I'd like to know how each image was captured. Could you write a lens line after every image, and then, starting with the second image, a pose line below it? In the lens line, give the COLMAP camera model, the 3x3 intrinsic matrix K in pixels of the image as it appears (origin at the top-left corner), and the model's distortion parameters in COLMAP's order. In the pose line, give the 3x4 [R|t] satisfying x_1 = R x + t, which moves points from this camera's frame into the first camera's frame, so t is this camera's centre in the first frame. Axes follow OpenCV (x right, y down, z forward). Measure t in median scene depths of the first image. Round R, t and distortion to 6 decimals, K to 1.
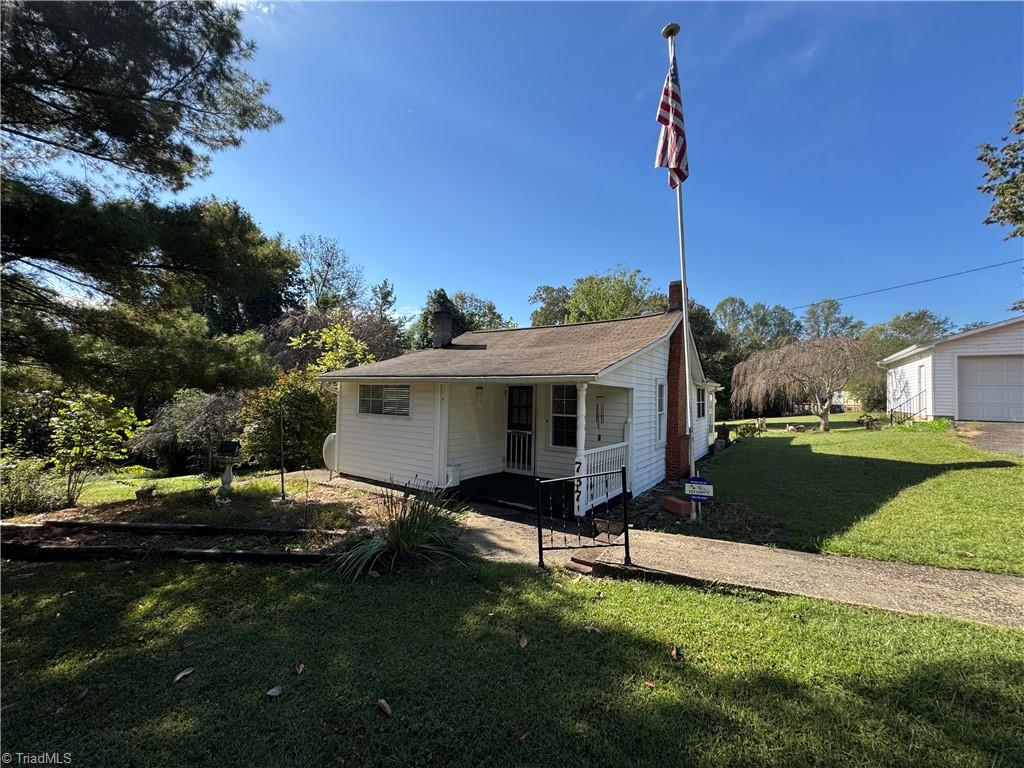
lens RADIAL K [[408.8, 0, 512.9], [0, 408.8, 382.1], [0, 0, 1]] dist [-0.003047, 0.000303]
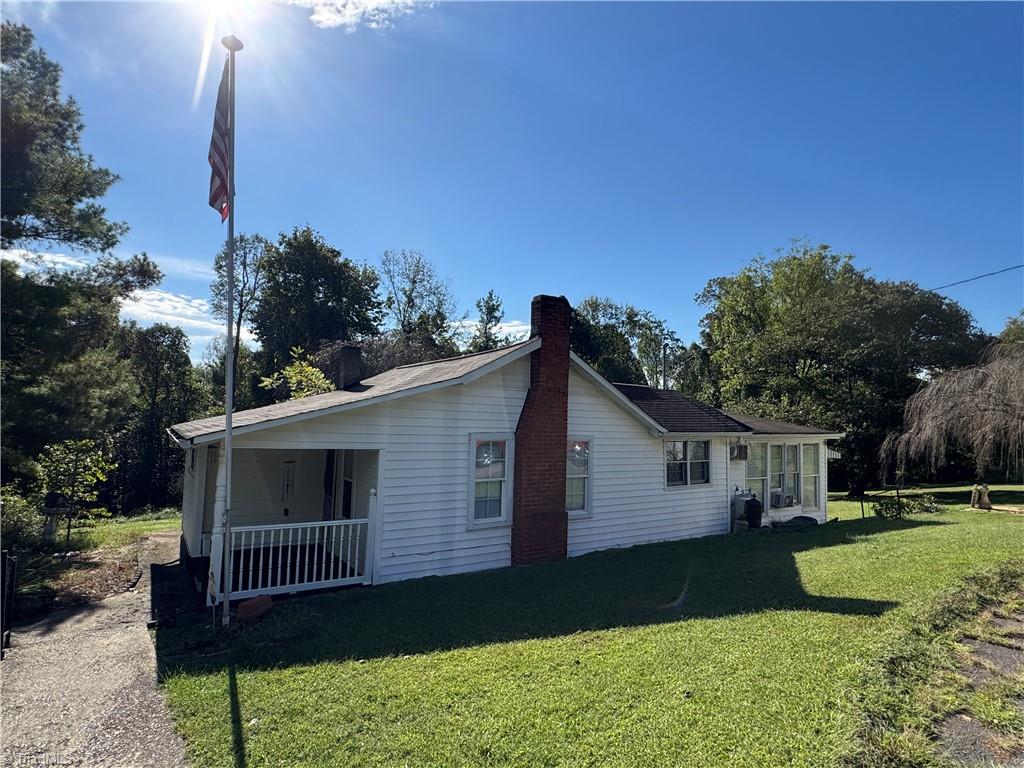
lens RADIAL K [[542.6, 0, 512.0], [0, 542.6, 384.0], [0, 0, 1]] dist [-0.004255, -0.000978]
pose [[0.931337, -0.025247, -0.363283, 0.117262], [0.006075, 0.998532, -0.053818, -0.006745], [0.364109, 0.047916, 0.930123, 0.016294]]
